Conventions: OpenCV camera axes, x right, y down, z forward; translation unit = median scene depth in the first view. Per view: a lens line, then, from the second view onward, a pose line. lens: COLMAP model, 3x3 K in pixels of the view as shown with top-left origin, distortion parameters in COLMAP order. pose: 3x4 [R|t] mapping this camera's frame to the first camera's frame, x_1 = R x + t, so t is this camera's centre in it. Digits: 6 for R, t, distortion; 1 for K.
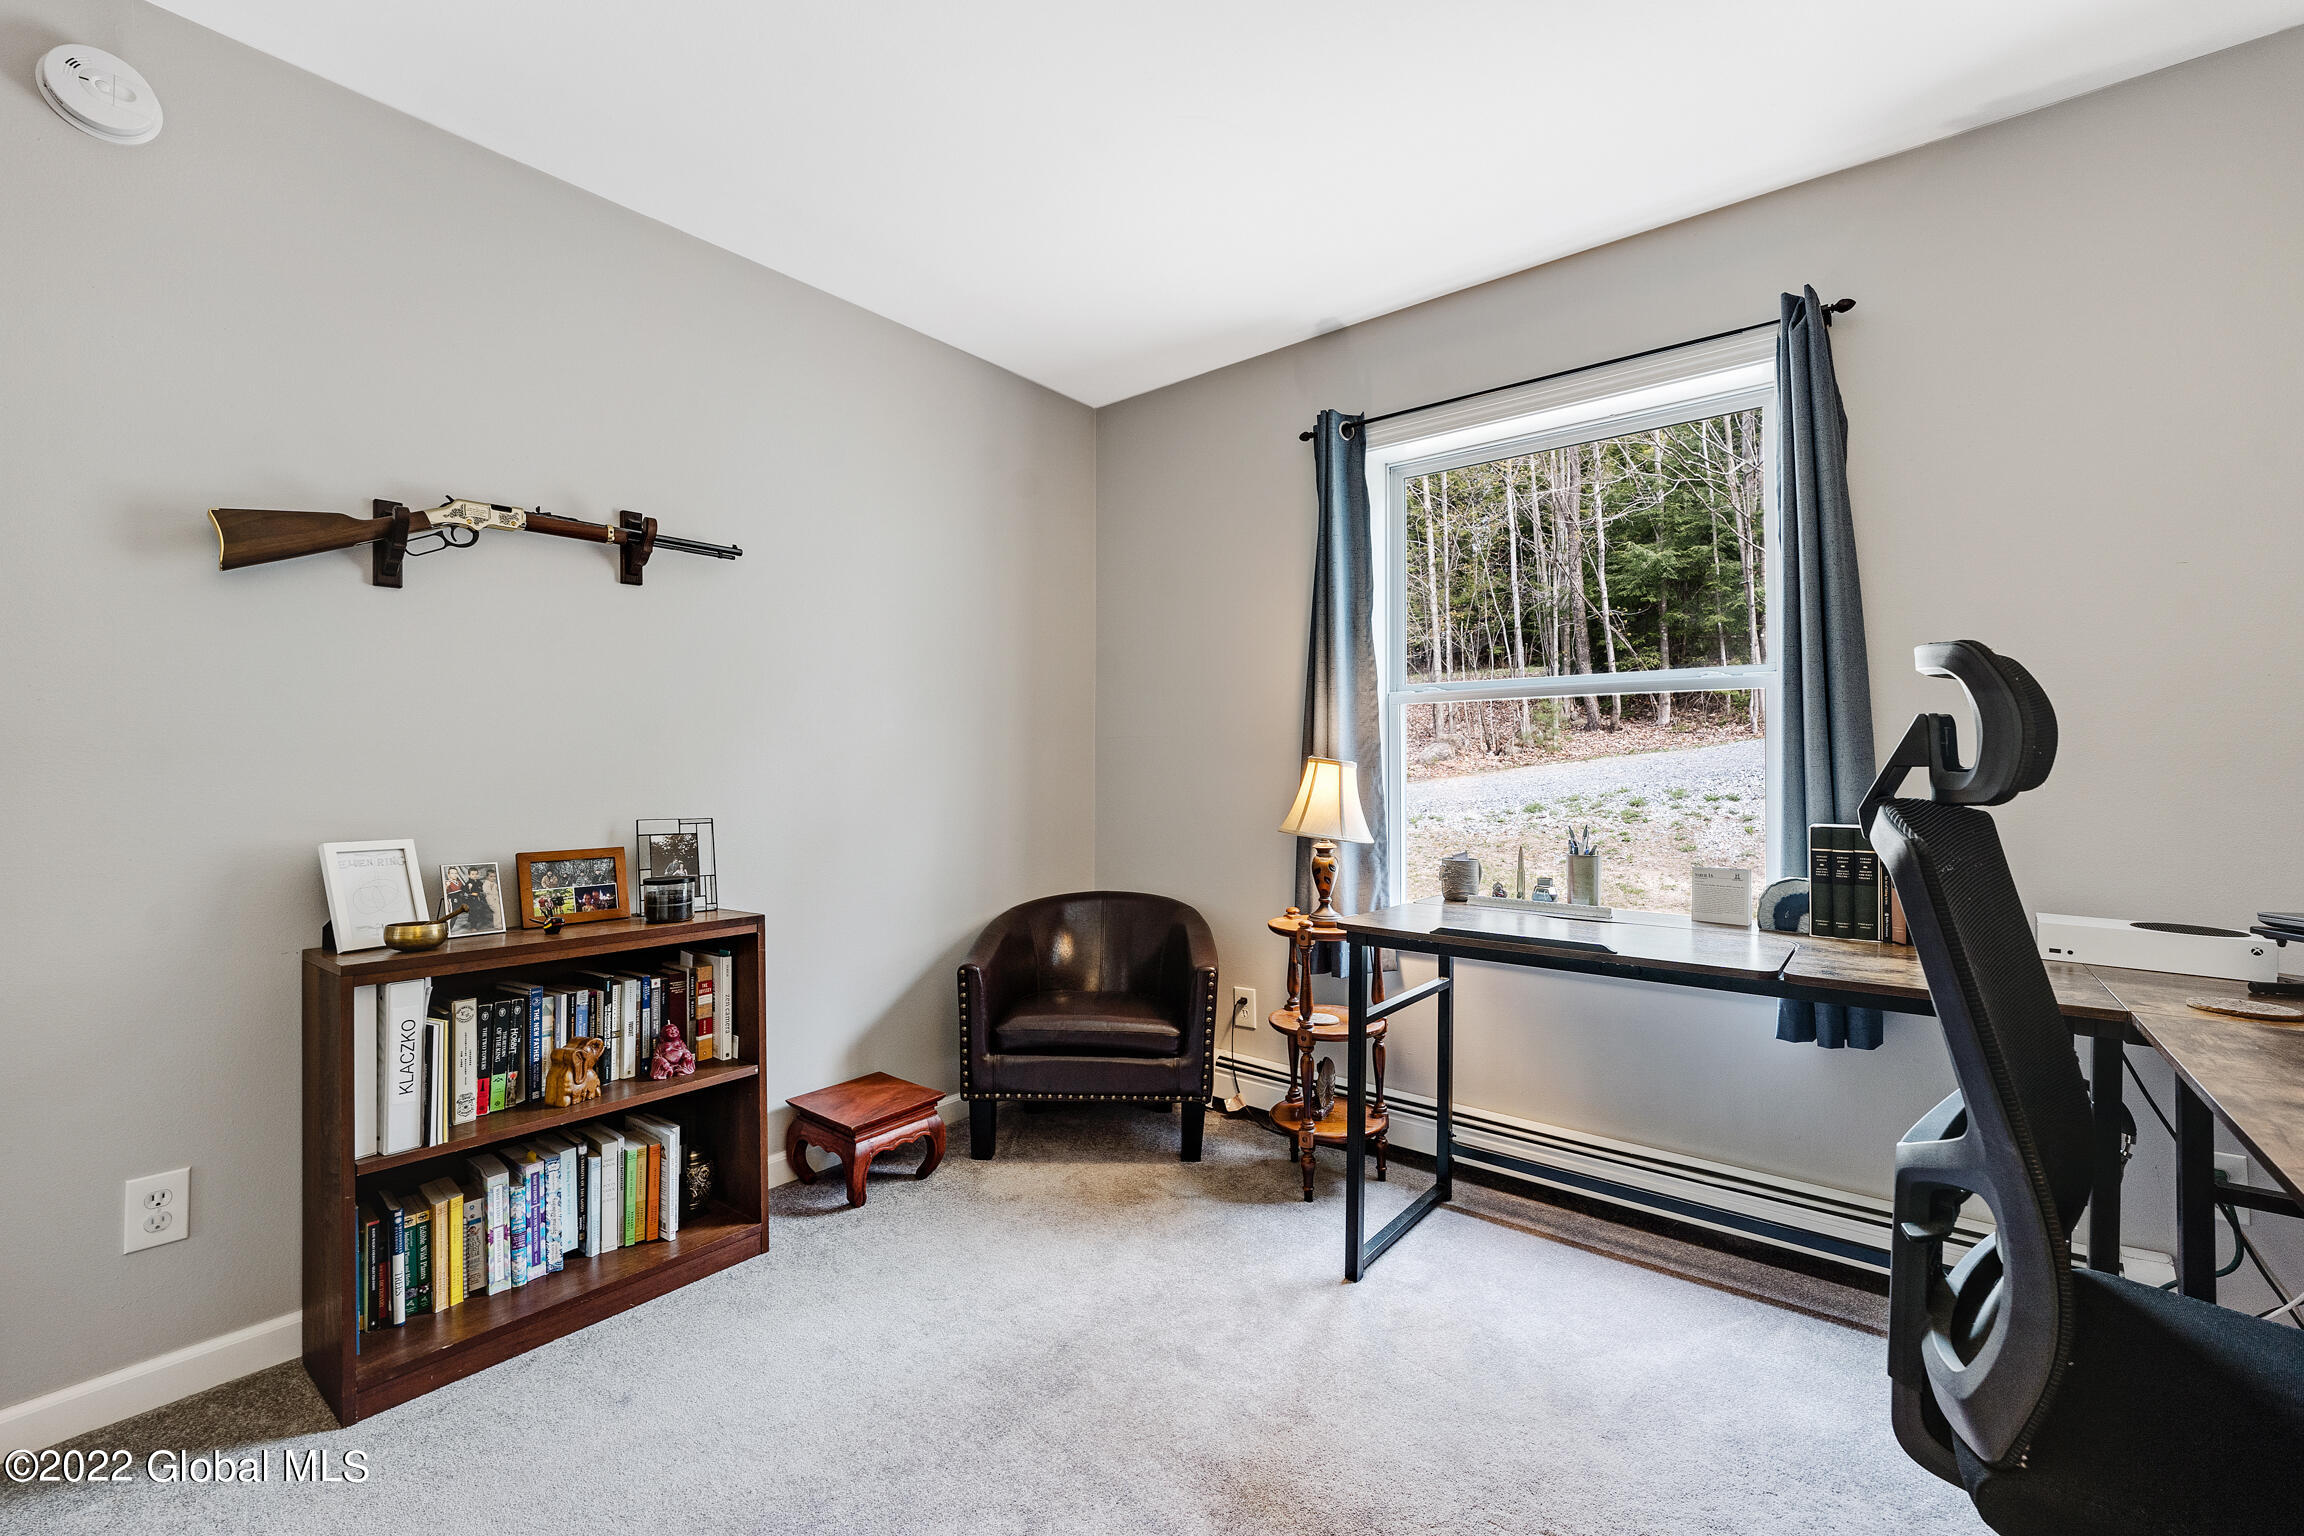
lens RADIAL K [[941.7, 0, 1150.1], [0, 941.7, 770.1], [0, 0, 1]] dist [-0.011659, -0.001228]
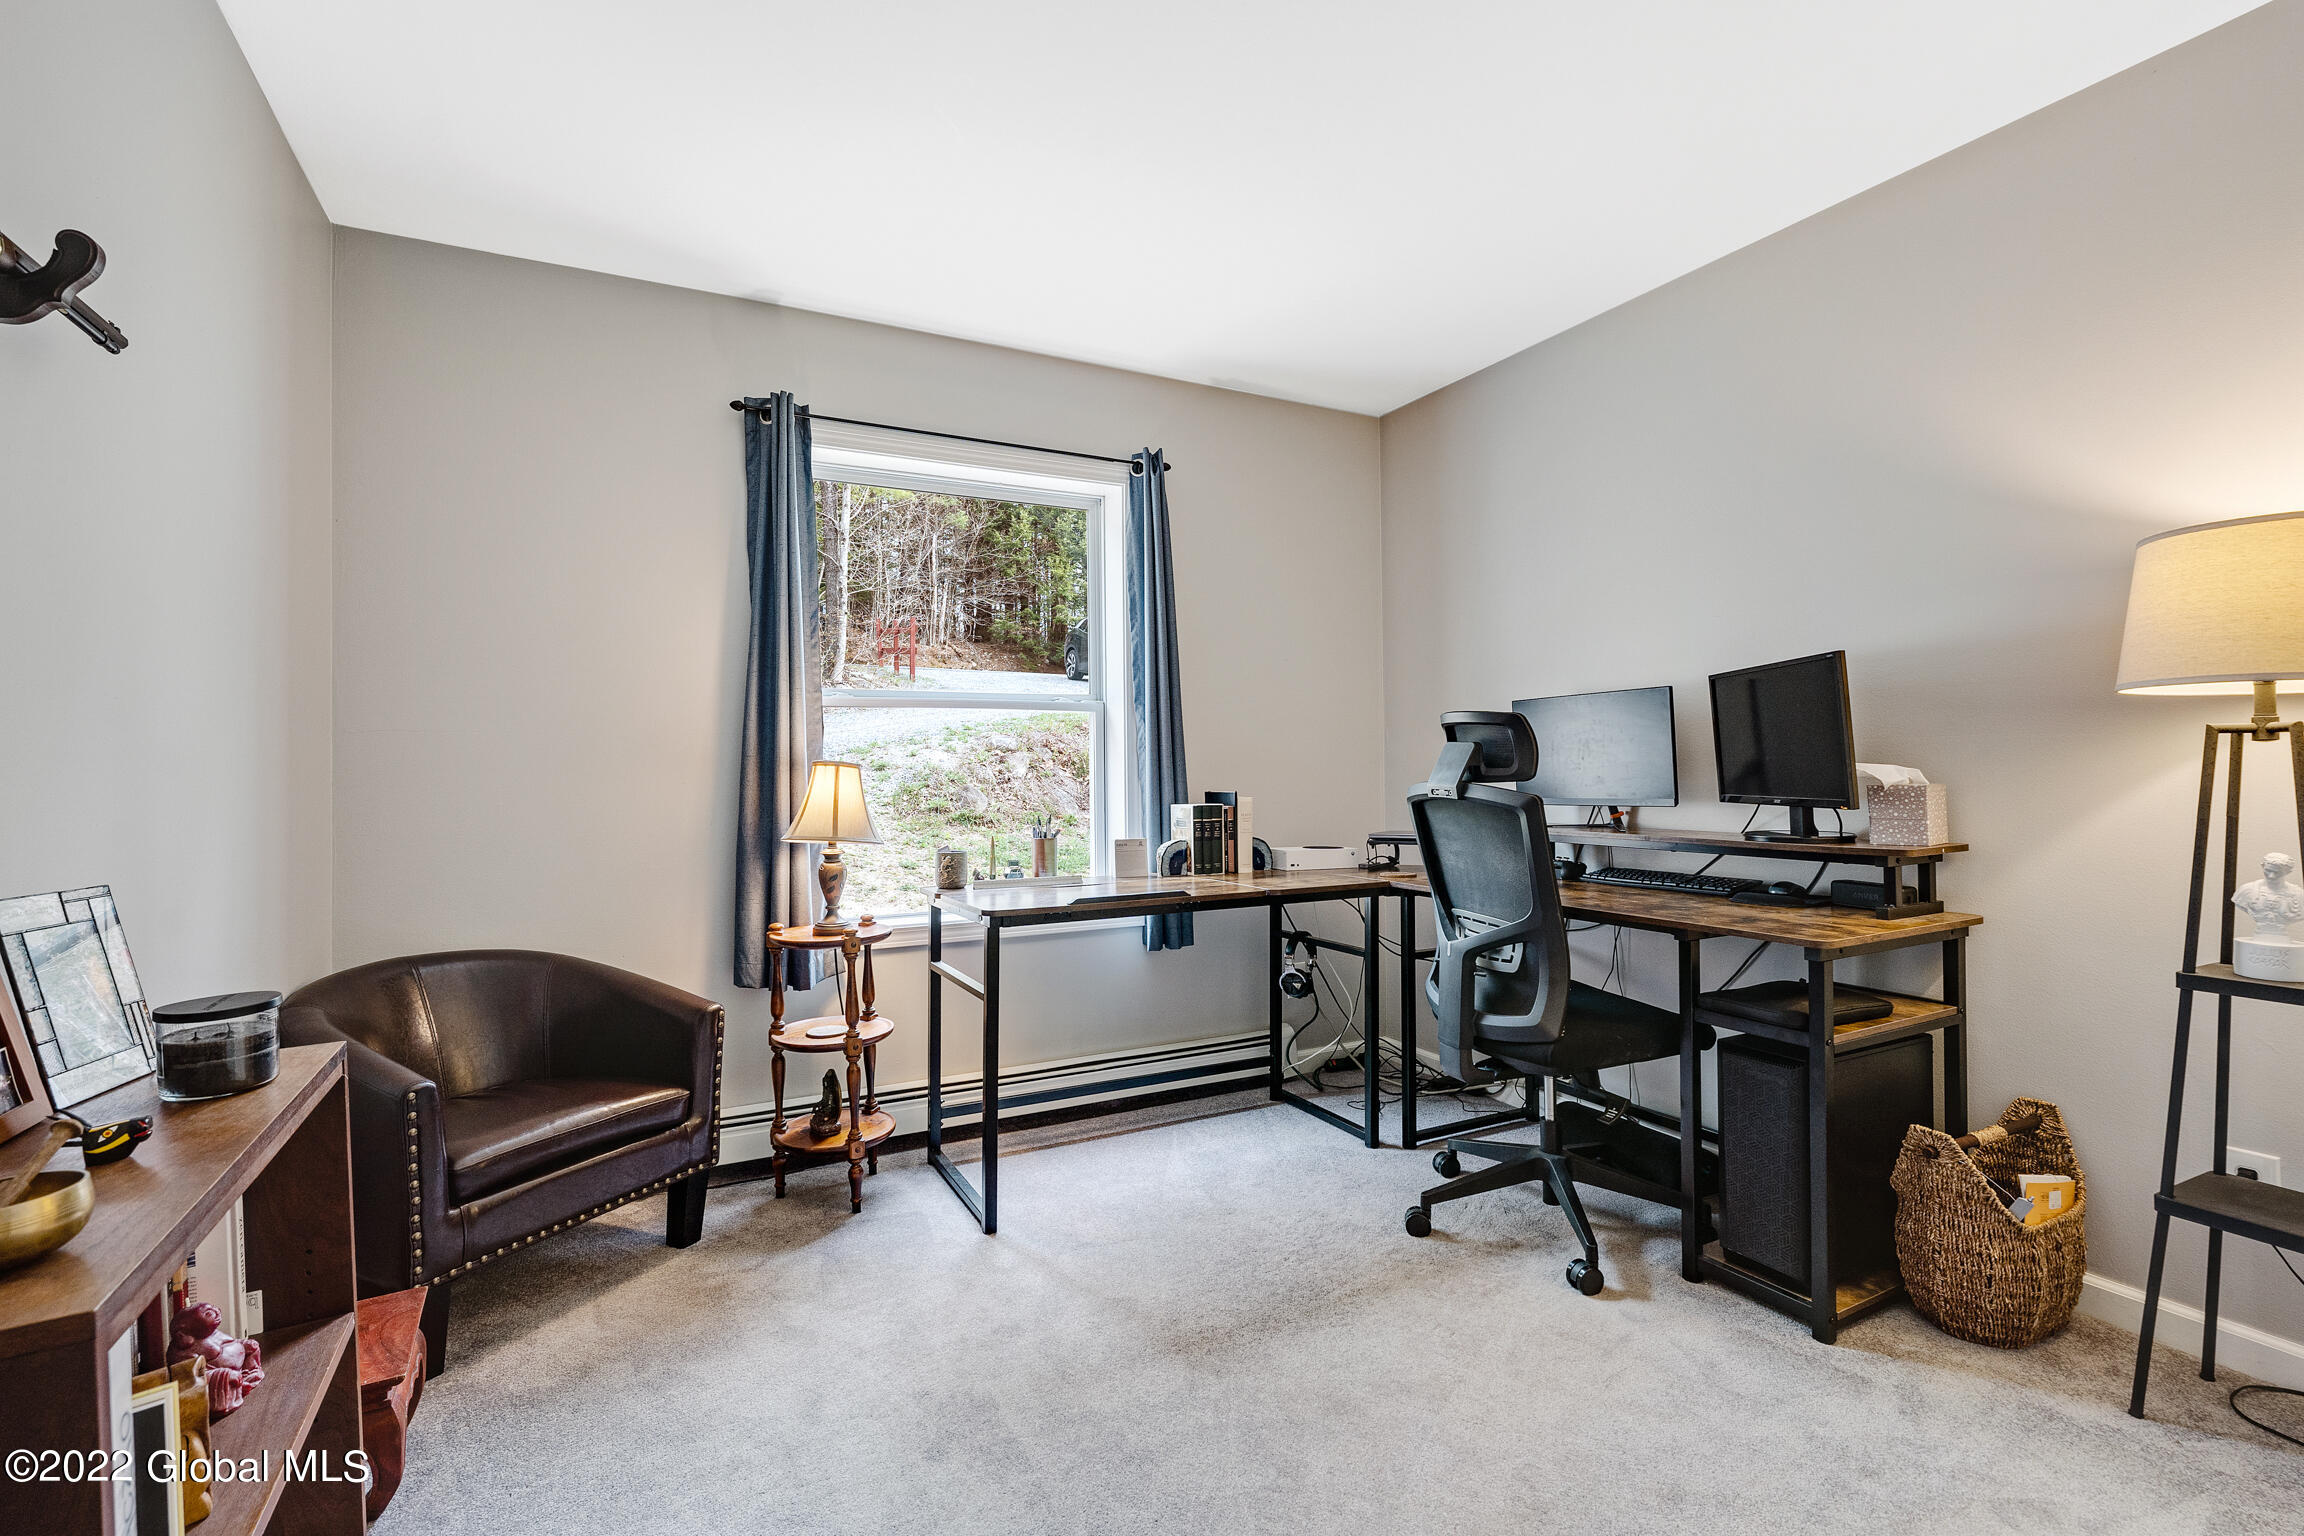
lens RADIAL K [[1047.4, 0, 1145.4], [0, 1047.4, 765.1], [0, 0, 1]] dist [0.000318, 0.000083]
pose [[0.410060, -0.006484, 0.912036, -0.724853], [0.008730, 0.999957, 0.003184, -0.010423], [-0.912017, 0.006657, 0.410098, 0.280067]]
